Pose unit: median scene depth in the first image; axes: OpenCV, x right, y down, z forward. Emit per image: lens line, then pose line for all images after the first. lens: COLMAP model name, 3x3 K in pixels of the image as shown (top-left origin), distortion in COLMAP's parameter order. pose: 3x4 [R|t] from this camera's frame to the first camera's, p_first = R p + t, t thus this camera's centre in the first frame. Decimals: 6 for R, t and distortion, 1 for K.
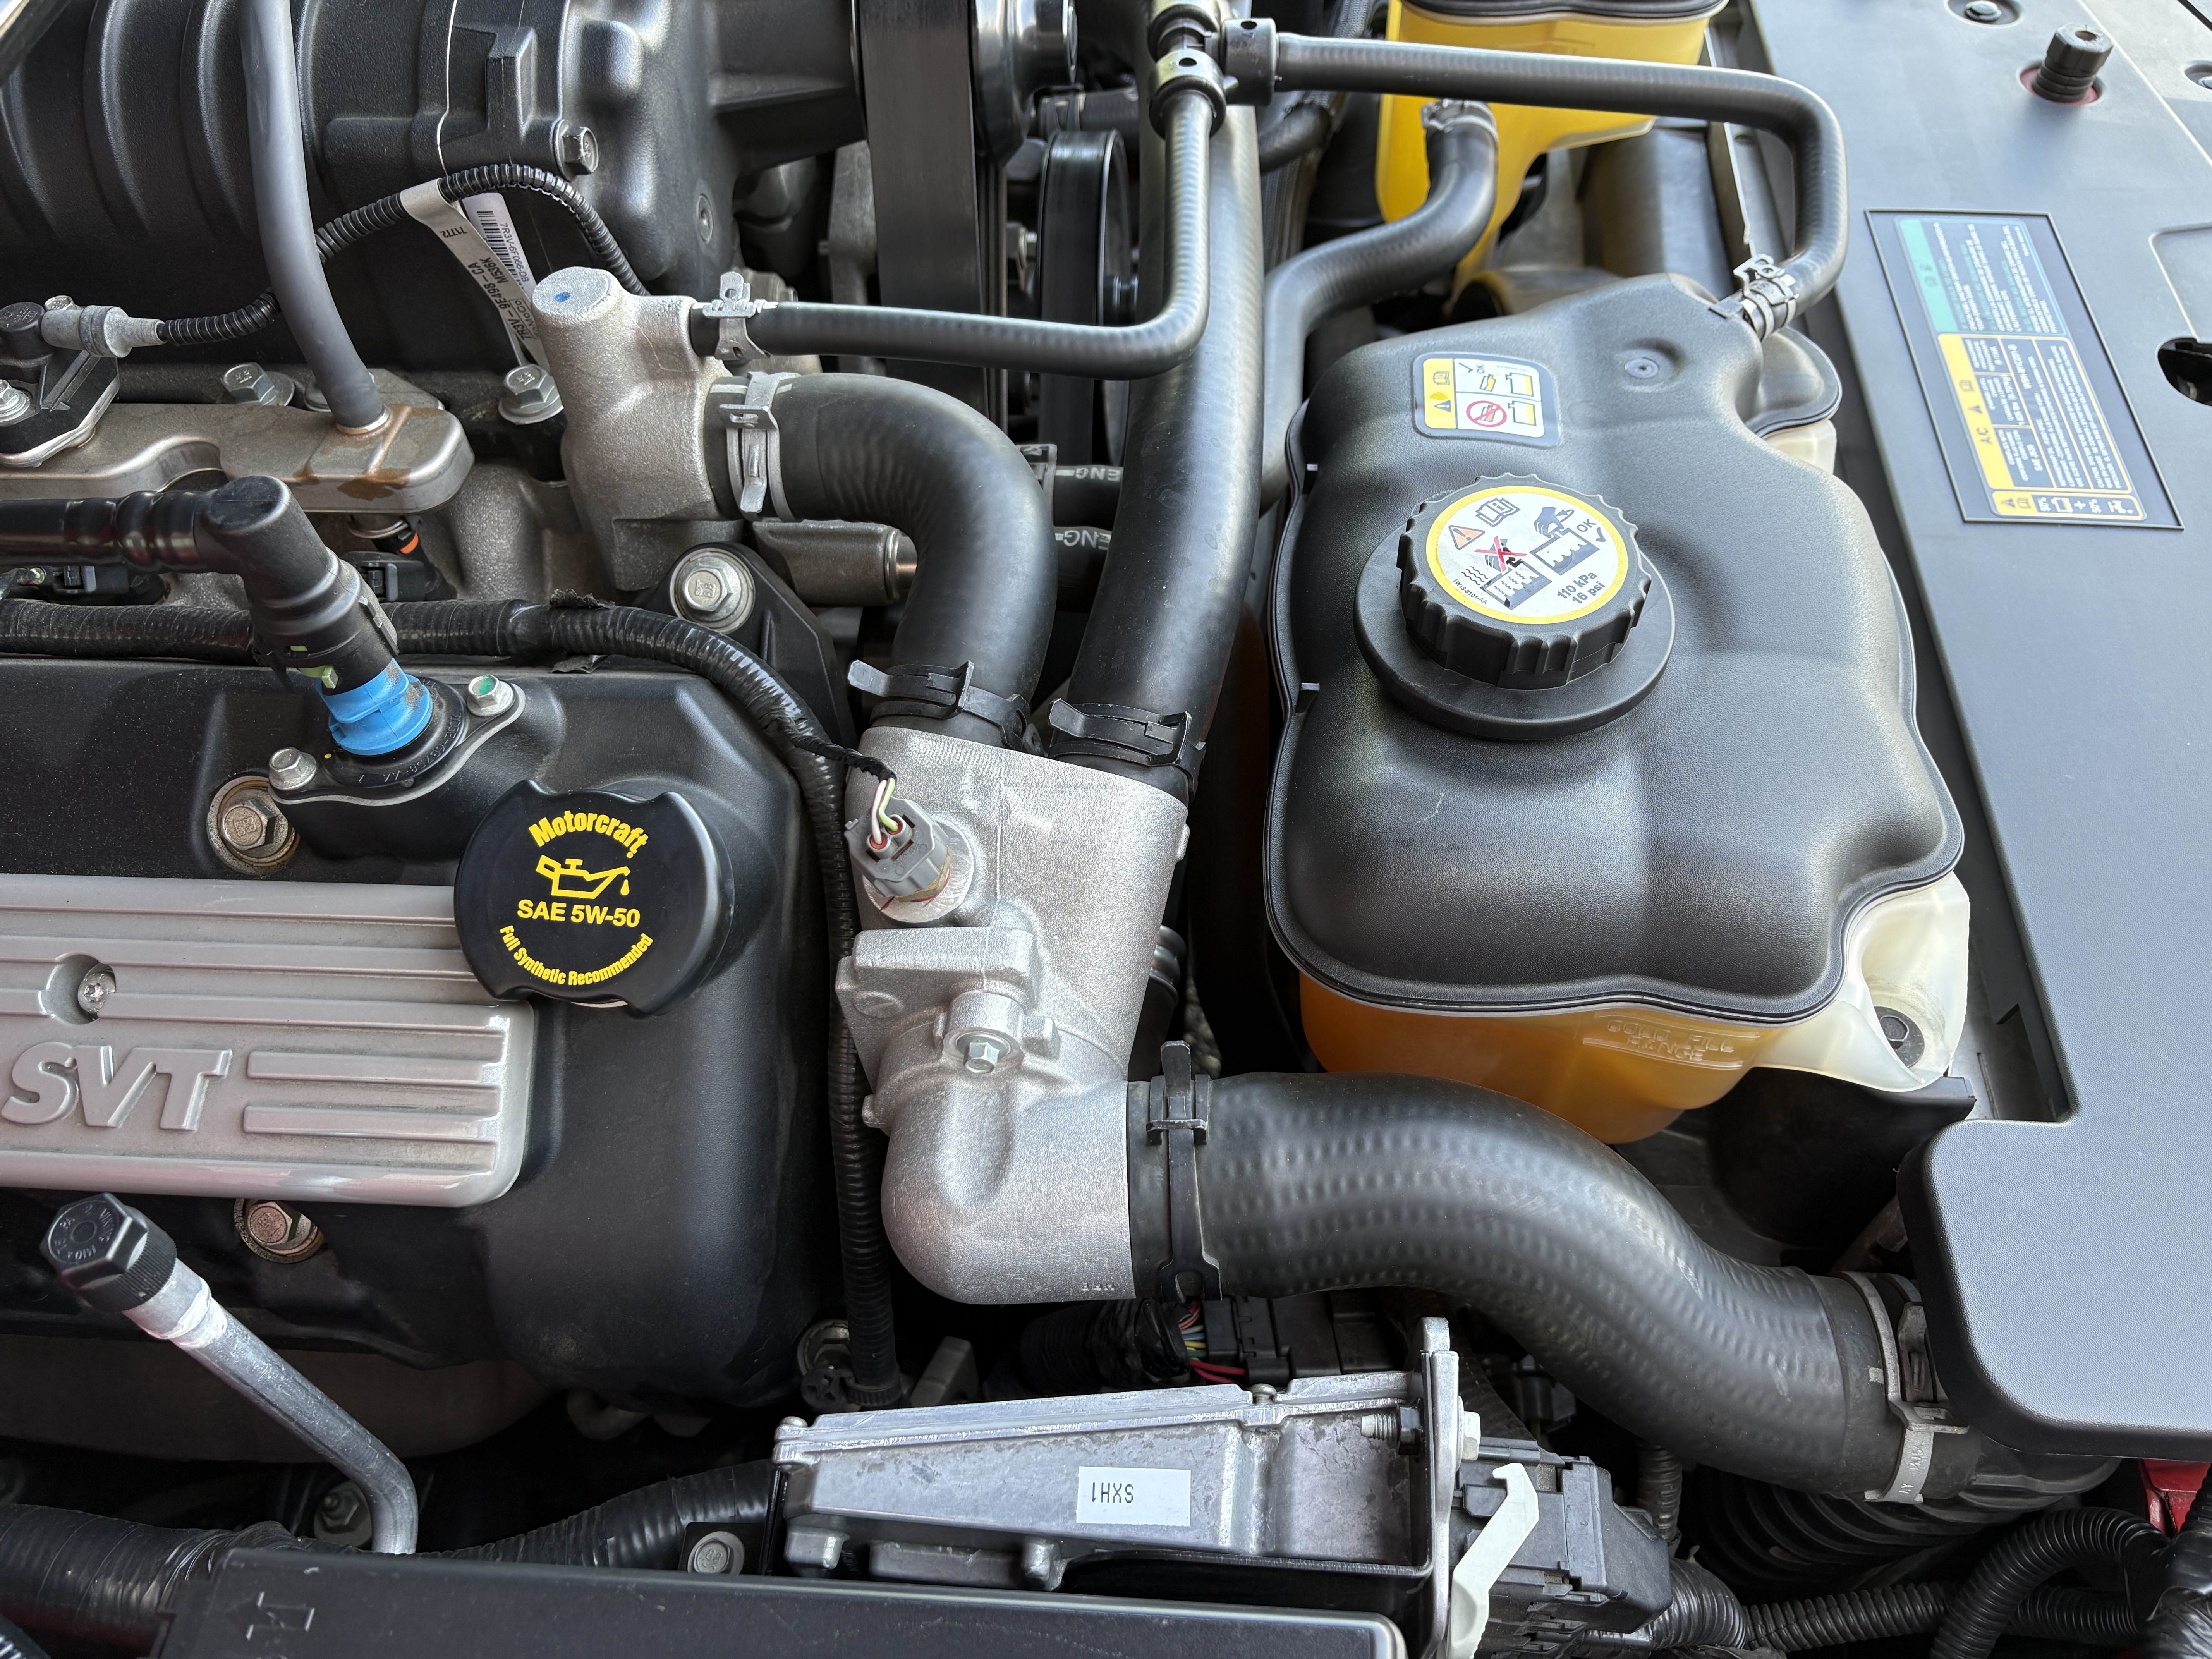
lens RADIAL K [[1639.0, 0, 1106.0], [0, 1639.0, 829.5], [0, 0, 1]] dist [0.069439, -0.136200]
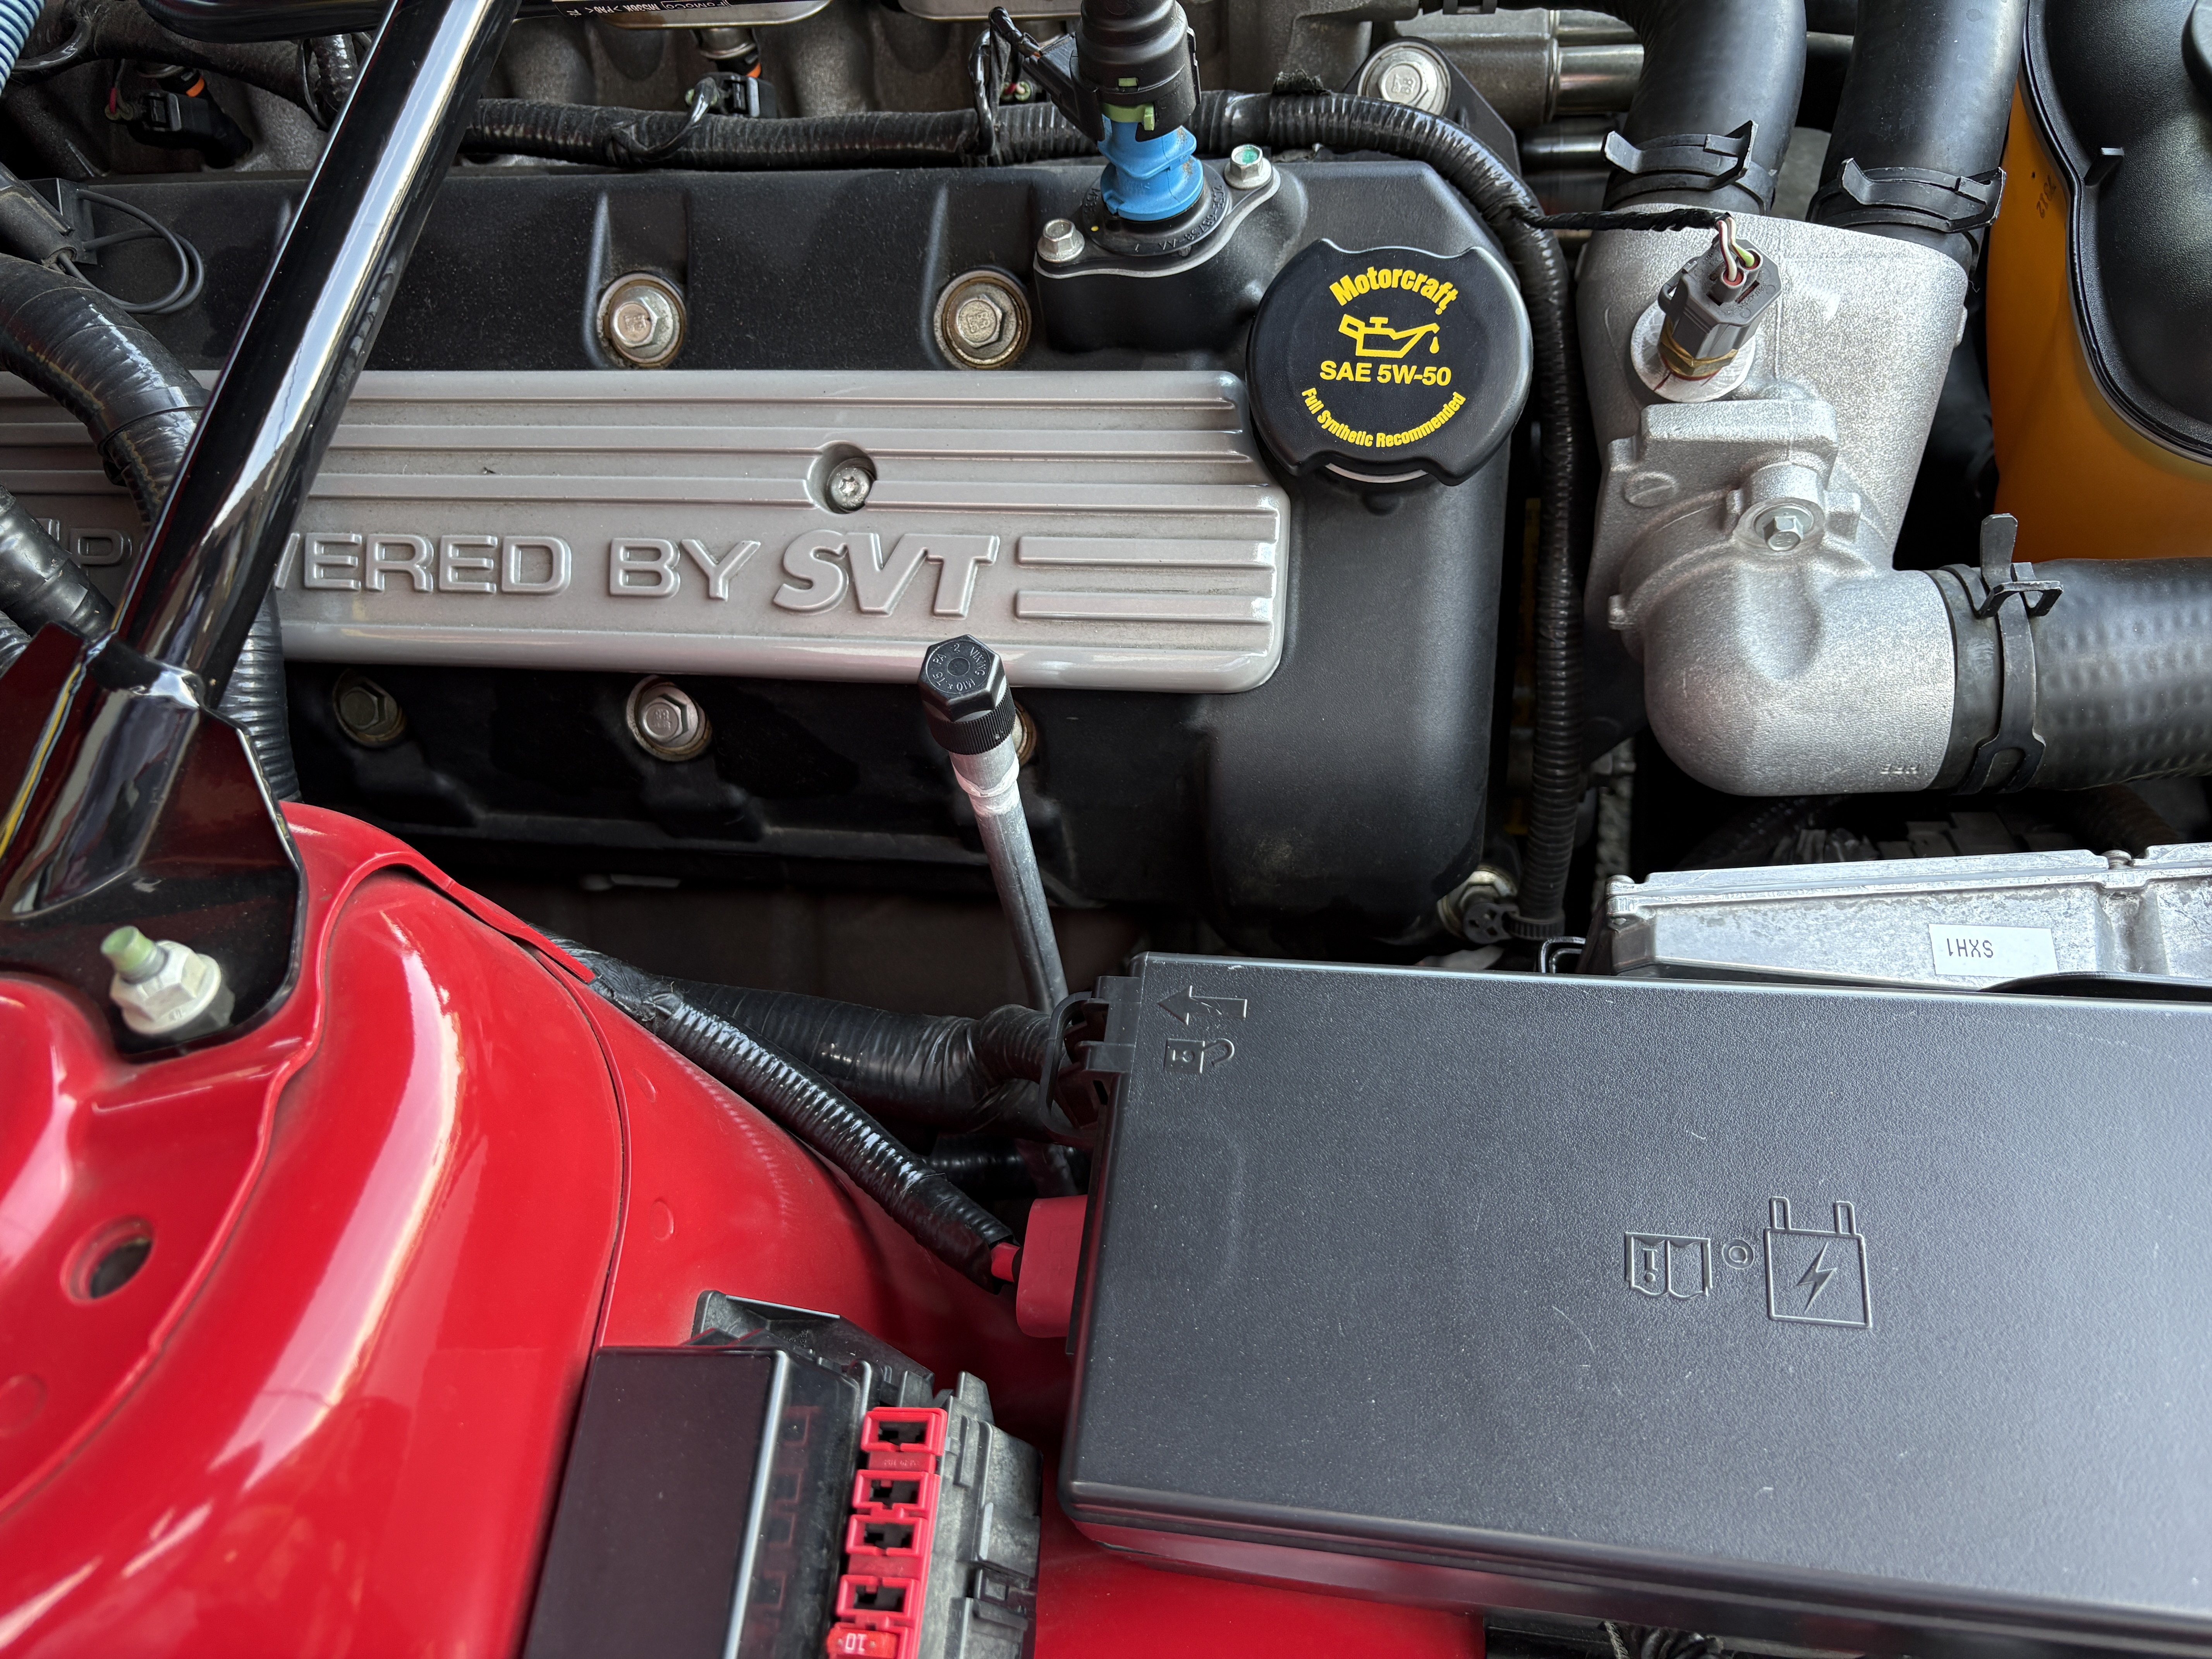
lens RADIAL K [[1630.2, 0, 1100.3], [0, 1630.2, 815.9], [0, 0, 1]] dist [0.002185, 0.001126]
pose [[0.995680, 0.011329, -0.092160, -0.381366], [-0.000145, 0.992718, 0.120465, 0.187161], [0.092853, -0.119931, 0.988430, 0.002768]]
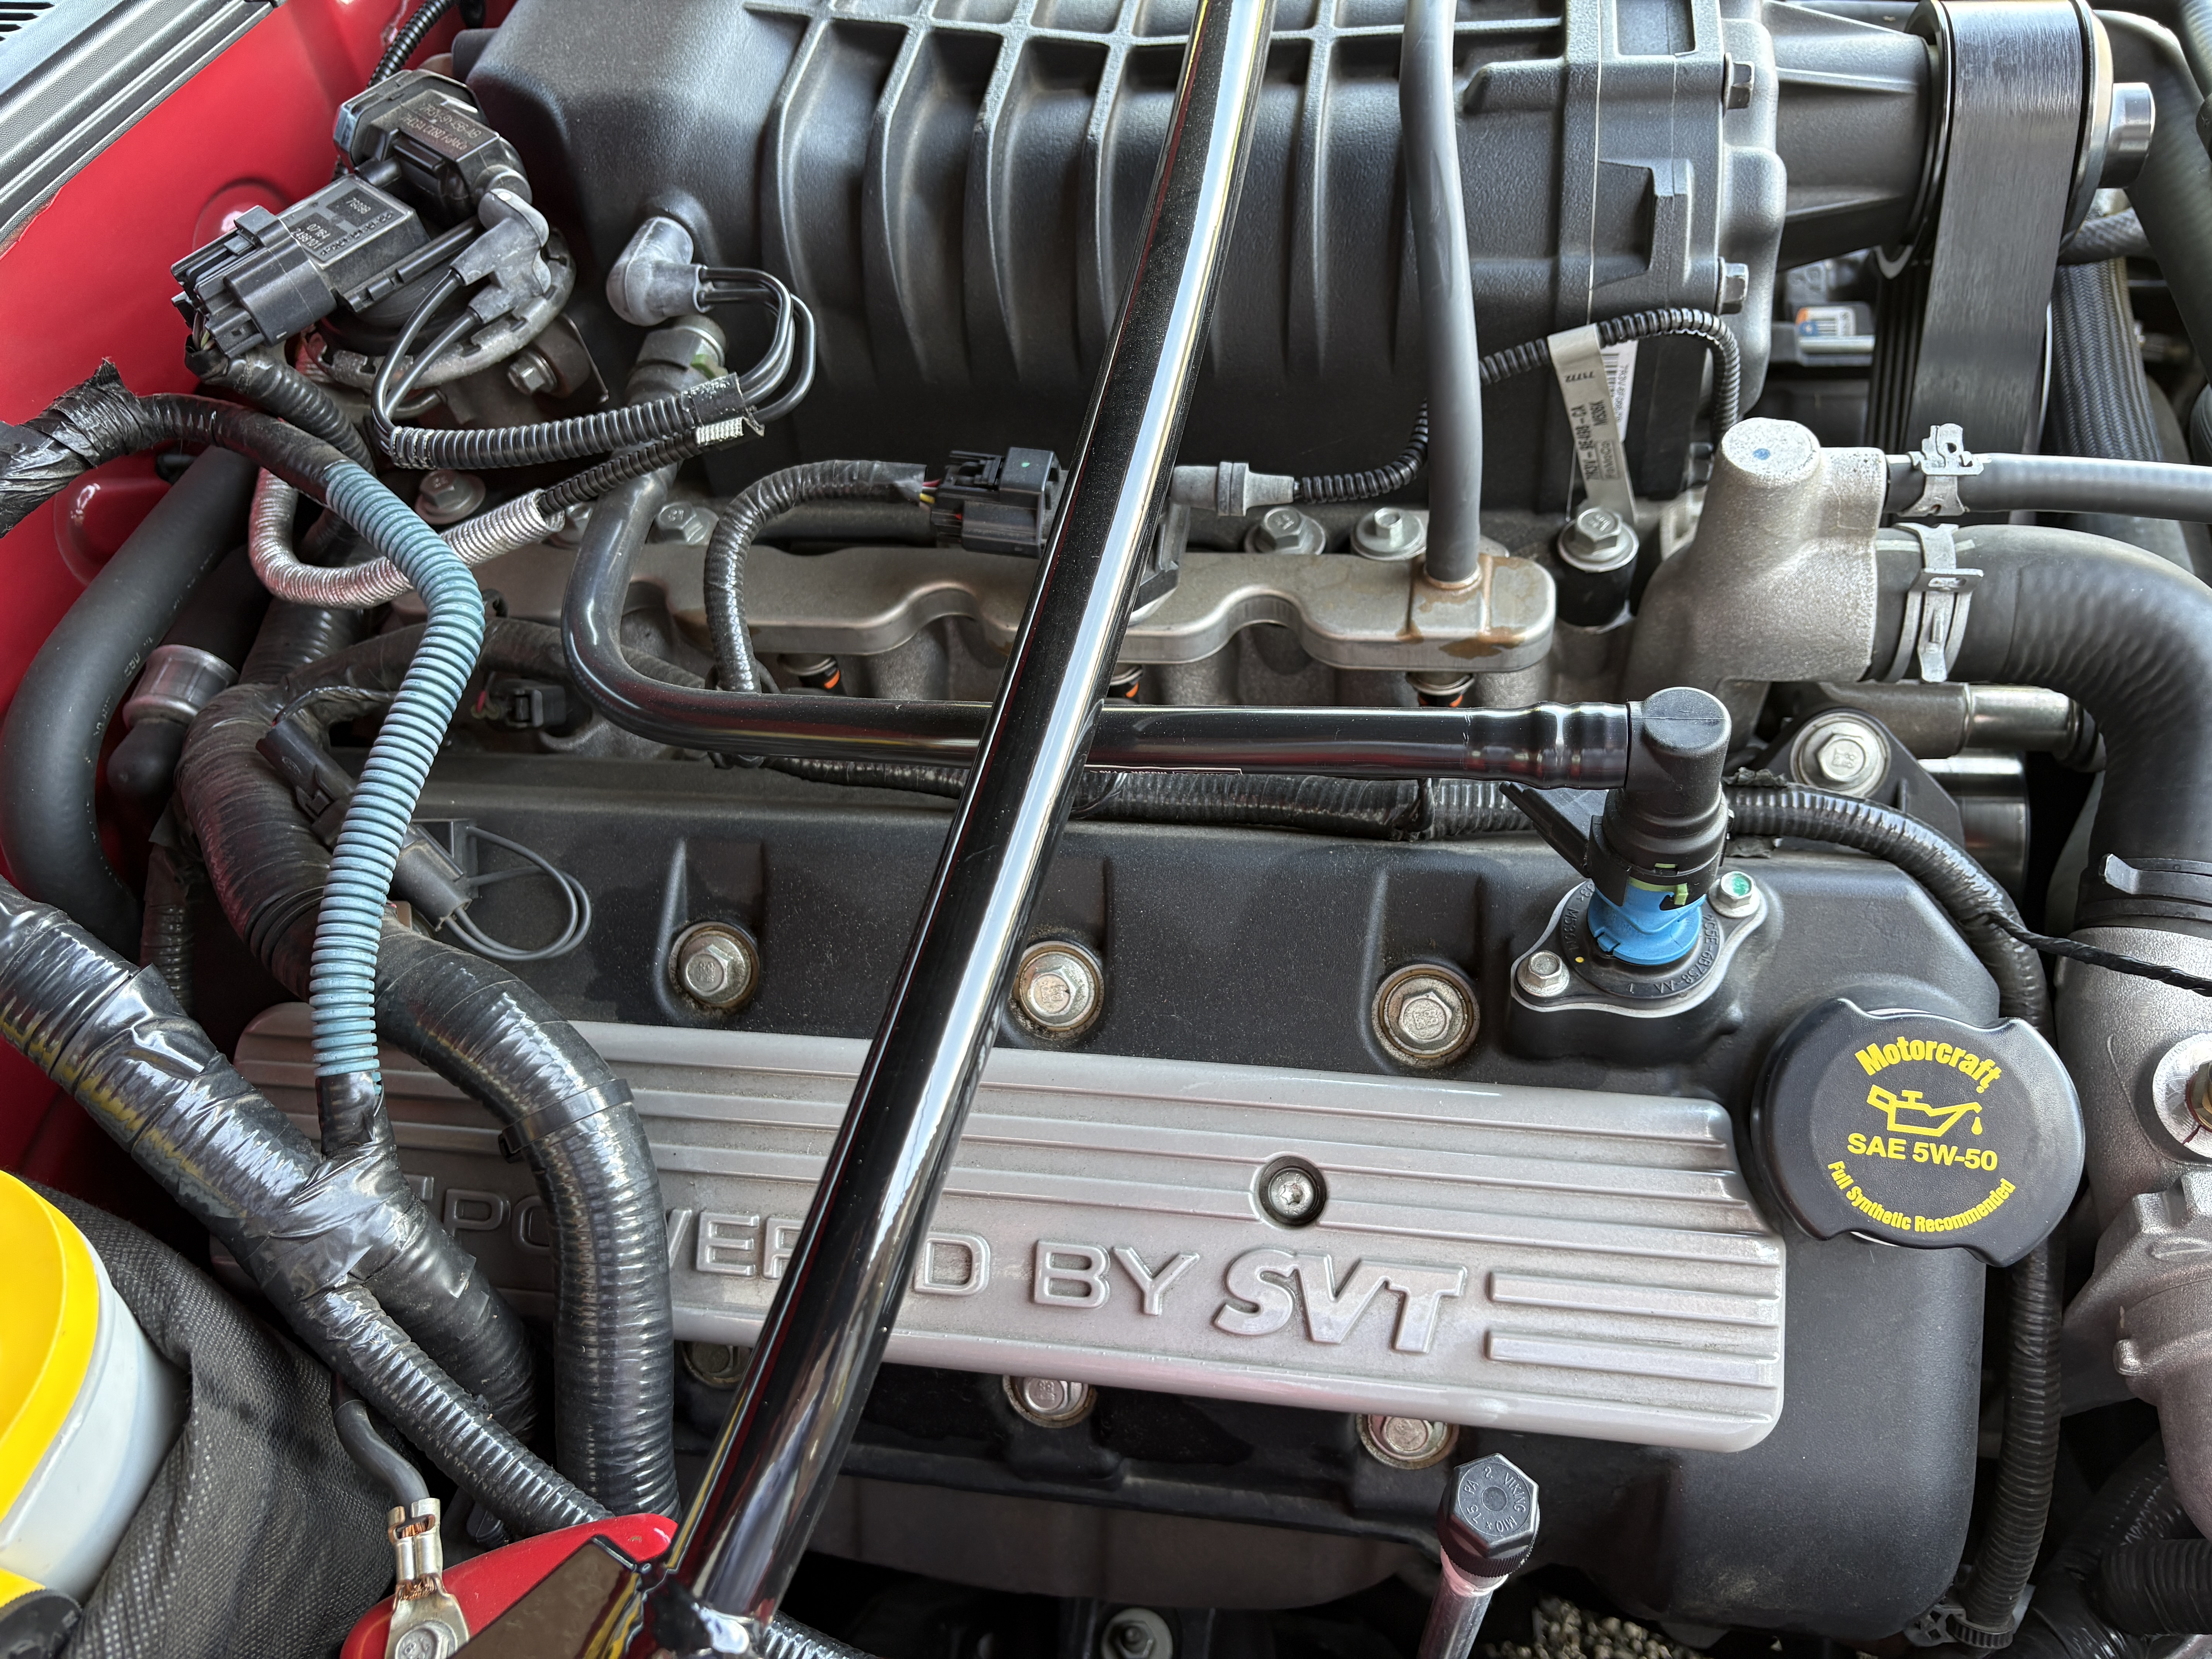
lens RADIAL K [[1648.5, 0, 1112.5], [0, 1648.5, 846.8], [0, 0, 1]] dist [0.020137, -0.004729]
pose [[0.994676, 0.018968, -0.101287, -0.650990], [-0.018221, 0.999800, 0.008298, -0.112905], [0.101424, -0.006409, 0.994823, 0.042900]]
